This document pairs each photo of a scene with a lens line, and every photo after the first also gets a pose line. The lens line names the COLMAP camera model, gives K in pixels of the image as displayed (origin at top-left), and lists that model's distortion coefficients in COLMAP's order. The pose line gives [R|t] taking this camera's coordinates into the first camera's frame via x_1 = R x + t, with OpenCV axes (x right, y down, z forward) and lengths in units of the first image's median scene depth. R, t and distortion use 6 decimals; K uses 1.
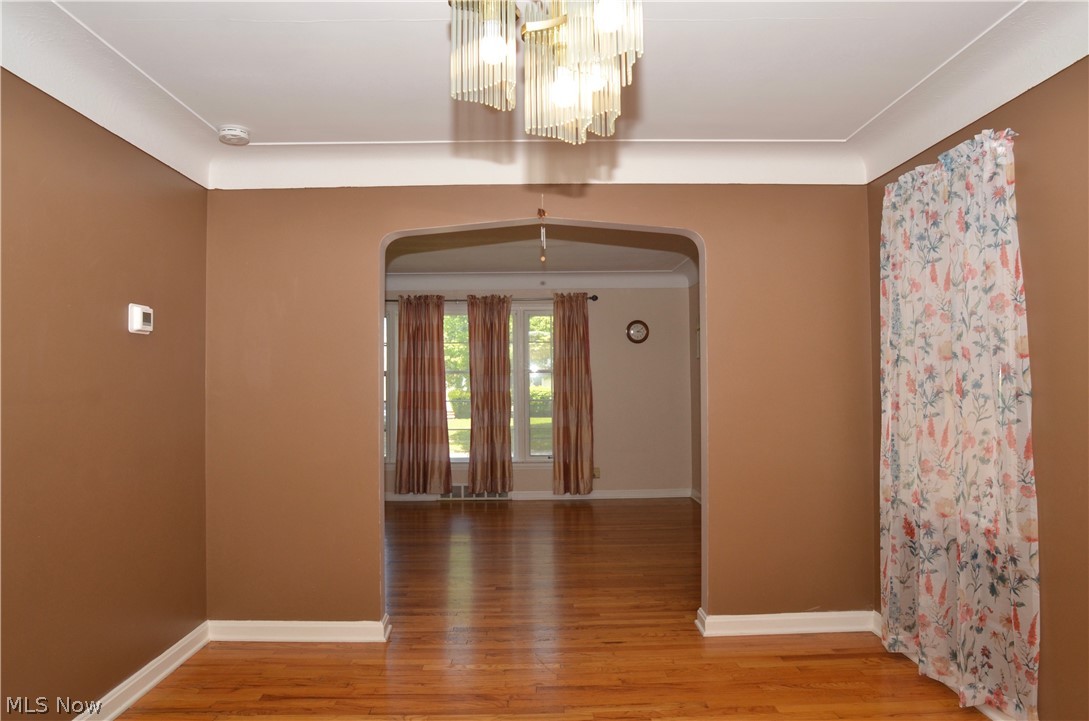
lens RADIAL K [[677.7, 0, 544.5], [0, 677.7, 360.5], [0, 0, 1]] dist [-0.076919, 0.046474]
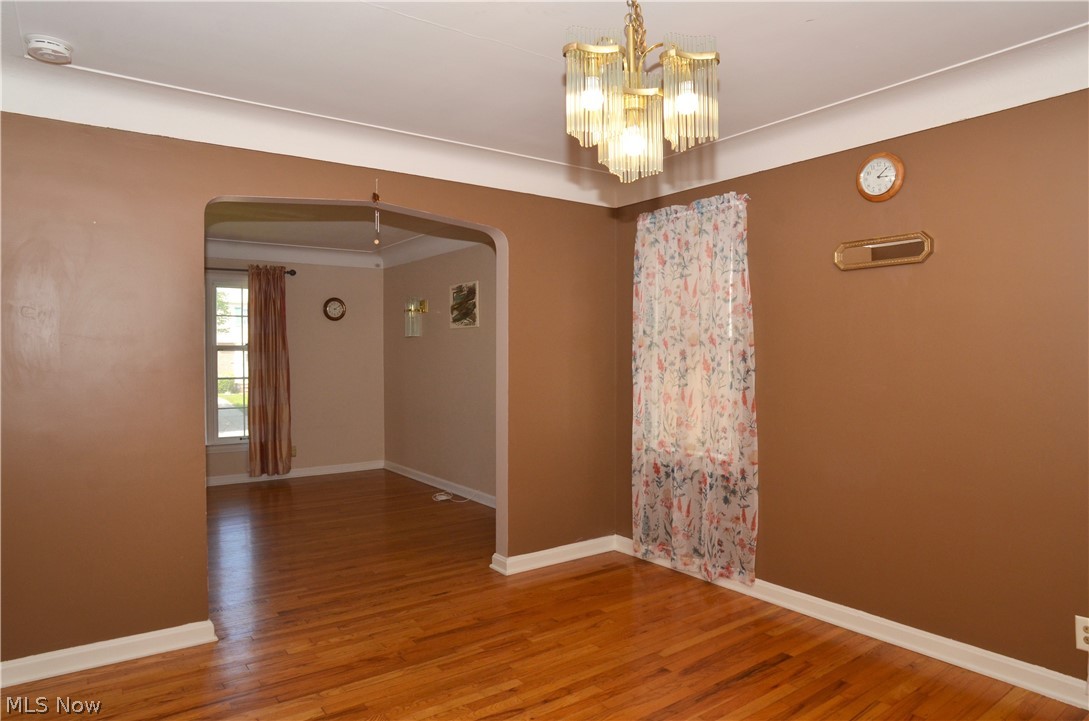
lens RADIAL K [[677.7, 0, 544.5], [0, 677.7, 360.5], [0, 0, 1]] dist [-0.076919, 0.046474]
pose [[0.814742, 0.002096, 0.579820, -0.458964], [-0.022758, 0.999338, 0.028366, -0.003982], [-0.579377, -0.036307, 0.814251, 0.002405]]
